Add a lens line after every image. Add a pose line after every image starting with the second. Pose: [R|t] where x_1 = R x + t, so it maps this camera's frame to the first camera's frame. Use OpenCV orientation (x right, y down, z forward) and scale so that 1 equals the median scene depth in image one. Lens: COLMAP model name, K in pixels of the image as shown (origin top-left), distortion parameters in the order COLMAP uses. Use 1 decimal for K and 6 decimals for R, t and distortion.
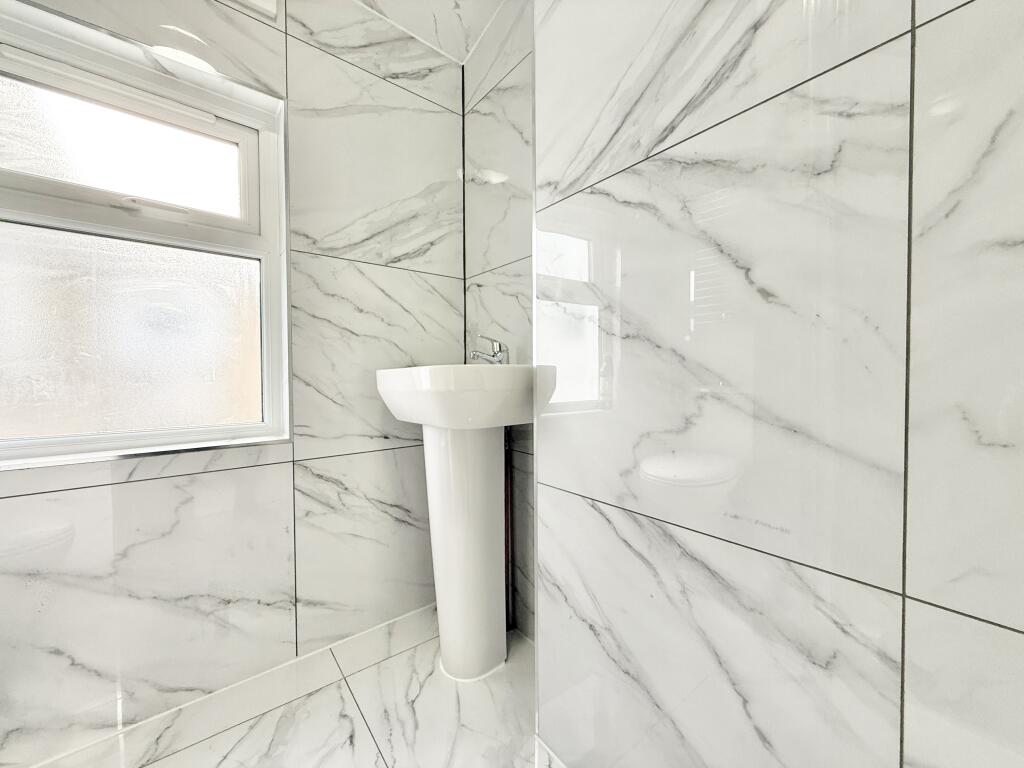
lens RADIAL K [[409.4, 0, 506.1], [0, 409.4, 382.0], [0, 0, 1]] dist [0.001227, 0.000296]
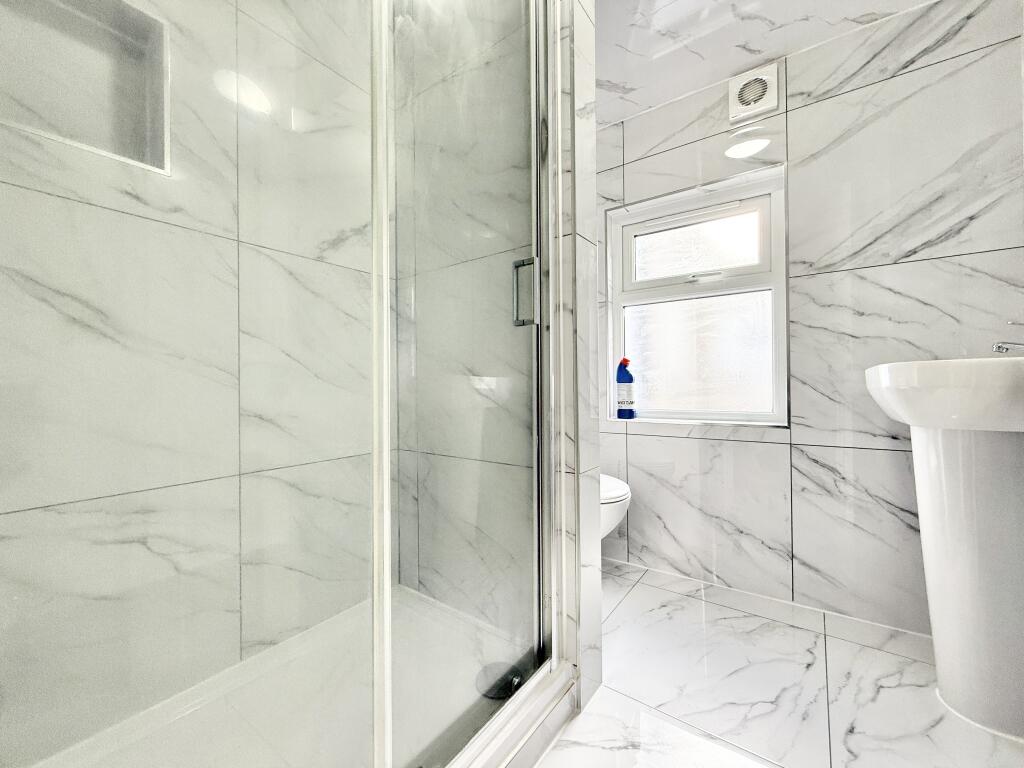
lens RADIAL K [[409.4, 0, 509.9], [0, 409.4, 382.9], [0, 0, 1]] dist [0.001227, 0.000296]
pose [[0.269138, -0.003186, -0.963096, 0.446870], [-0.011239, 0.999916, -0.006448, 0.022318], [0.963036, 0.012560, 0.269080, -0.169176]]
